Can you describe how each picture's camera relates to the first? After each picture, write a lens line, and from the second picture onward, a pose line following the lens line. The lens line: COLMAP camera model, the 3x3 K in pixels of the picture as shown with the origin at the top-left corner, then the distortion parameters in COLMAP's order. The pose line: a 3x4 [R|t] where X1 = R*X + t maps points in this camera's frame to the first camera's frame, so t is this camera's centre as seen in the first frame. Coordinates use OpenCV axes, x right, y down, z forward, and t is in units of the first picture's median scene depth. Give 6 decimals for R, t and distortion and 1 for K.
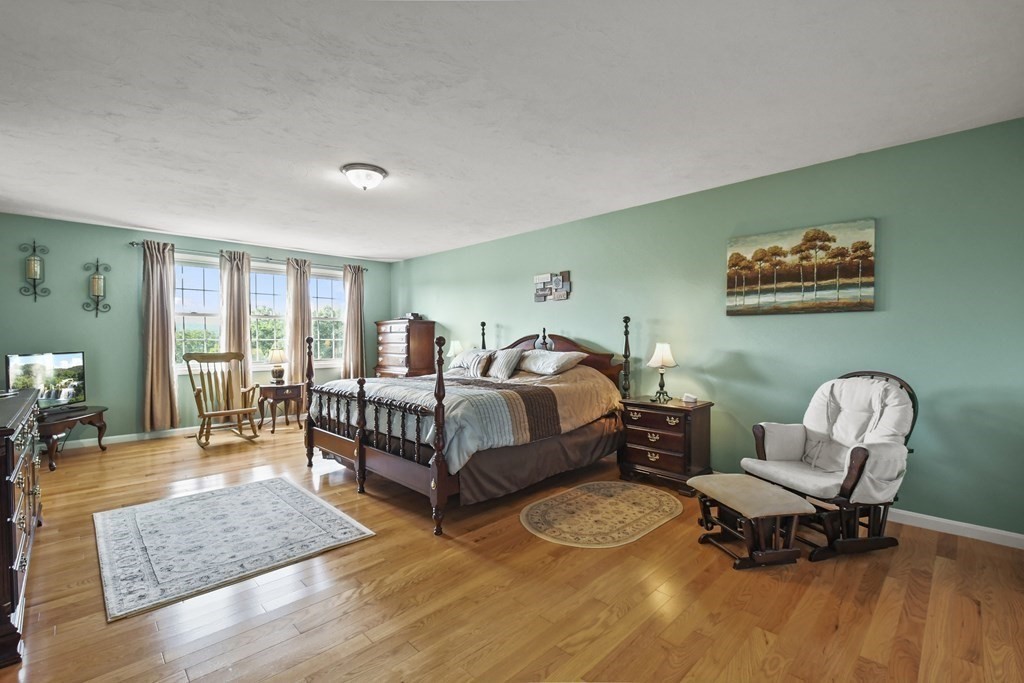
lens RADIAL K [[448.2, 0, 513.9], [0, 448.2, 337.4], [0, 0, 1]] dist [0.003171, -0.004411]
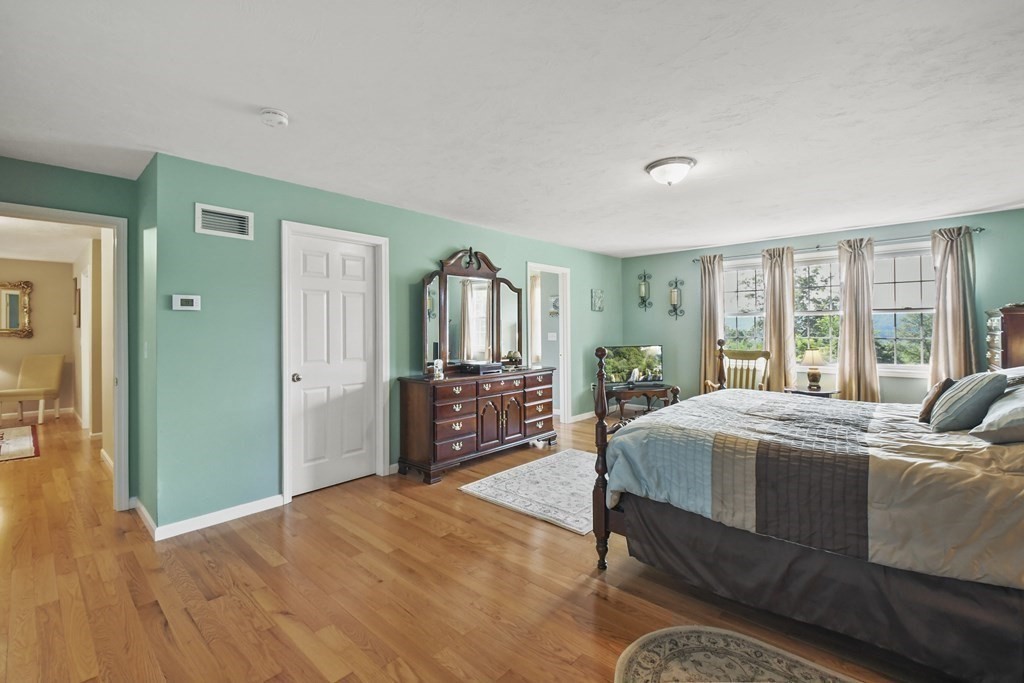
lens RADIAL K [[448.2, 0, 497.8], [0, 448.2, 325.4], [0, 0, 1]] dist [0.003171, -0.004411]
pose [[0.026100, -0.009574, -0.999614, 0.542965], [0.007433, 0.999928, -0.009383, -0.027803], [0.999632, -0.007186, 0.026169, 0.579737]]
